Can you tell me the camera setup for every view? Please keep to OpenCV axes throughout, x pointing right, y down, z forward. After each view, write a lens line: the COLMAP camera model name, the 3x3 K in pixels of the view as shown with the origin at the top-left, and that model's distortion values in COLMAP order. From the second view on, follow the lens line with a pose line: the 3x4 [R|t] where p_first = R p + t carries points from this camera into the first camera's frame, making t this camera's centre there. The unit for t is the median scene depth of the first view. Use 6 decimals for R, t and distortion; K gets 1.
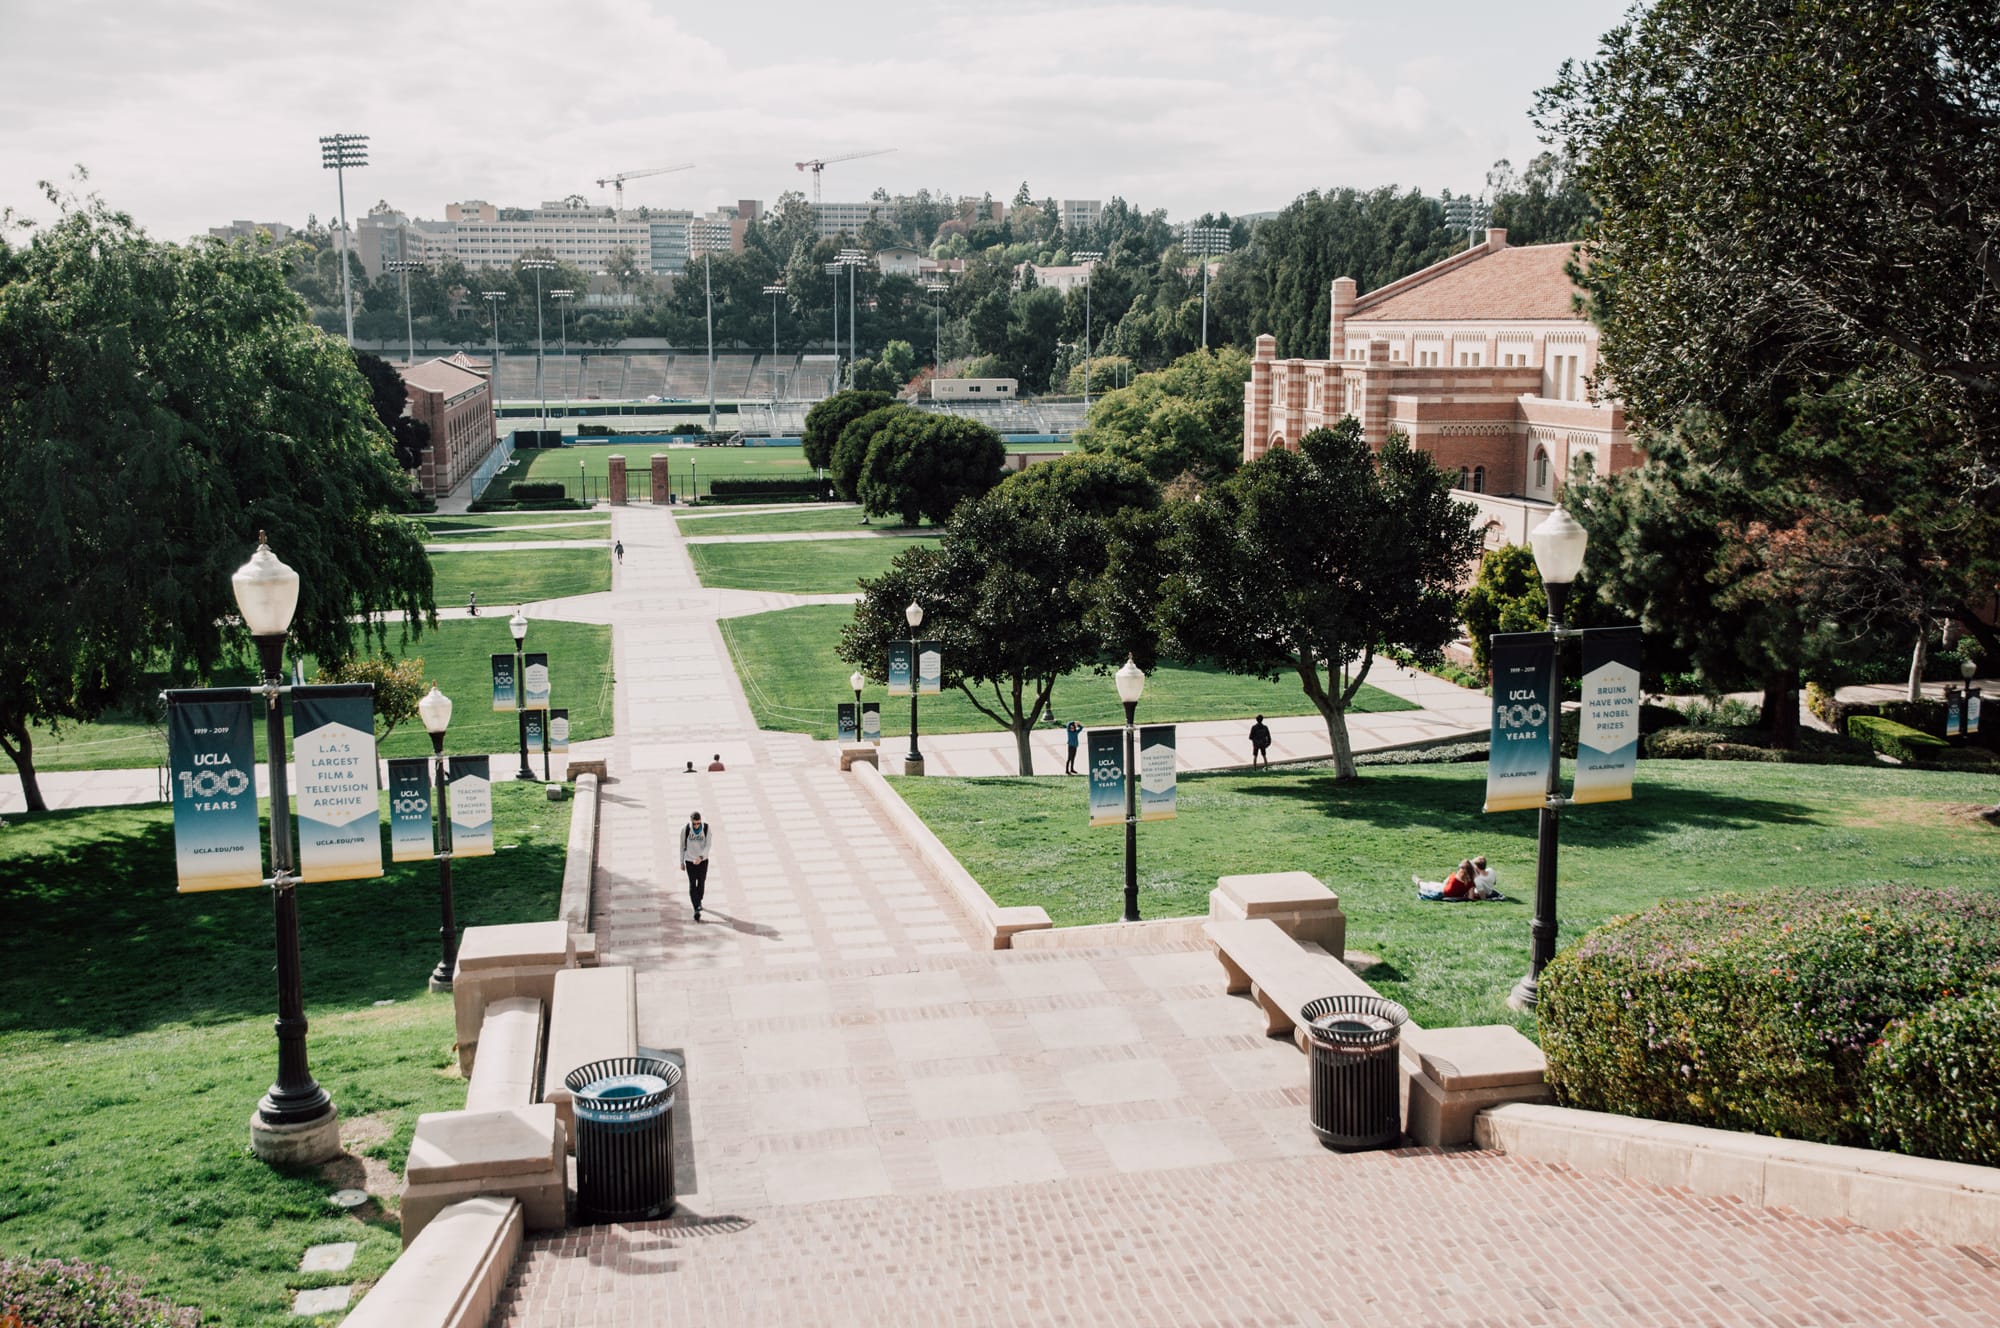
lens RADIAL K [[1975.0, 0, 1000.0], [0, 1975.0, 664.0], [0, 0, 1]] dist [0.005949, 0.005699]
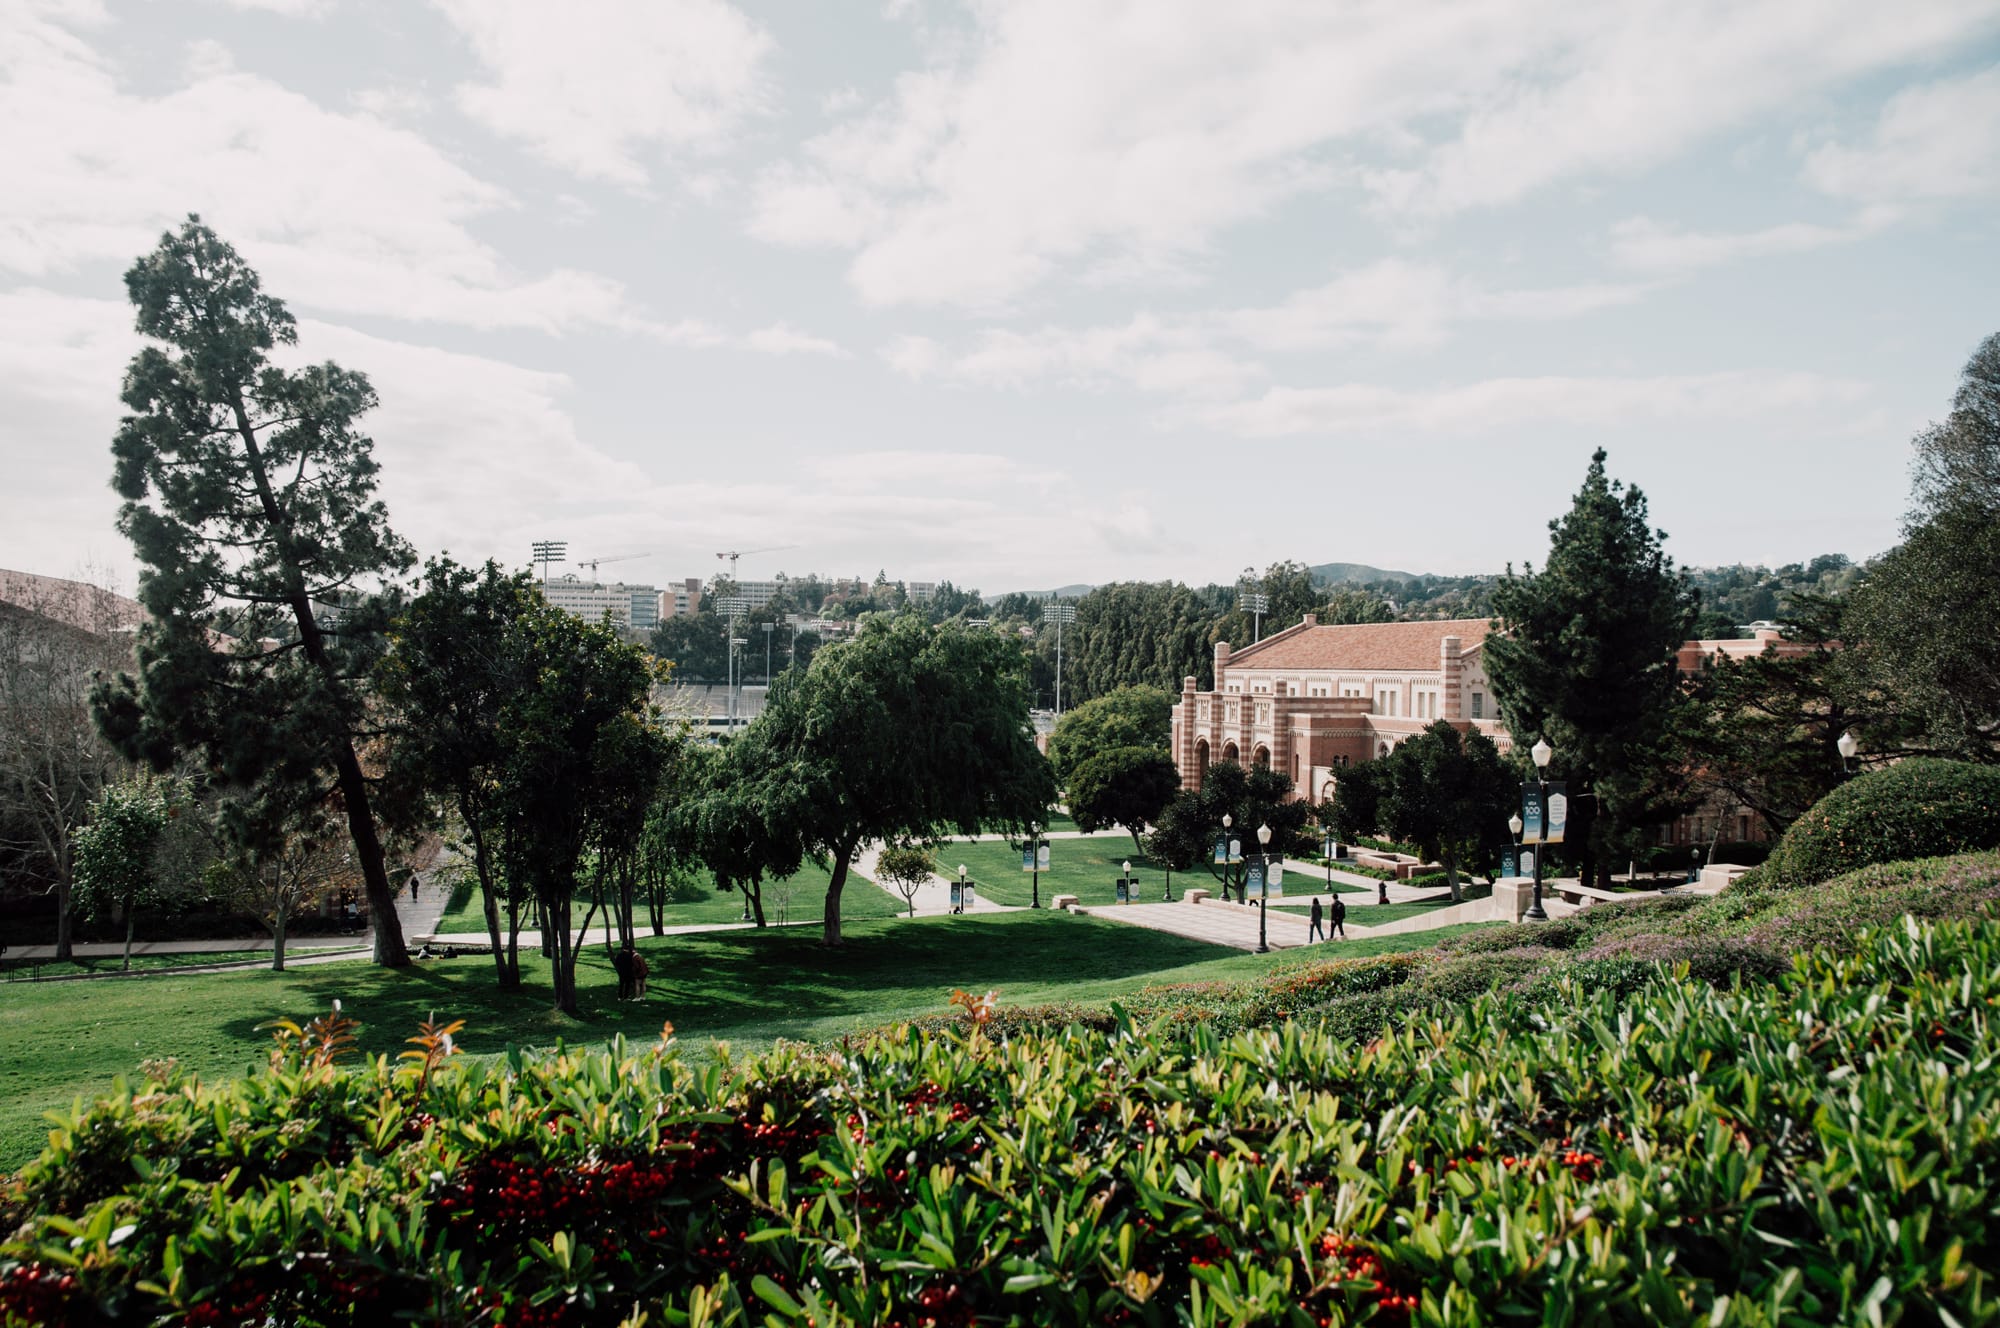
lens RADIAL K [[1416.2, 0, 997.5], [0, 1416.2, 673.0], [0, 0, 1]] dist [-0.104756, 0.084394]
pose [[0.993598, 0.011165, 0.112417, -0.136649], [0.007531, 0.986344, -0.164525, 0.018619], [-0.112719, 0.164319, 0.979946, -0.110129]]
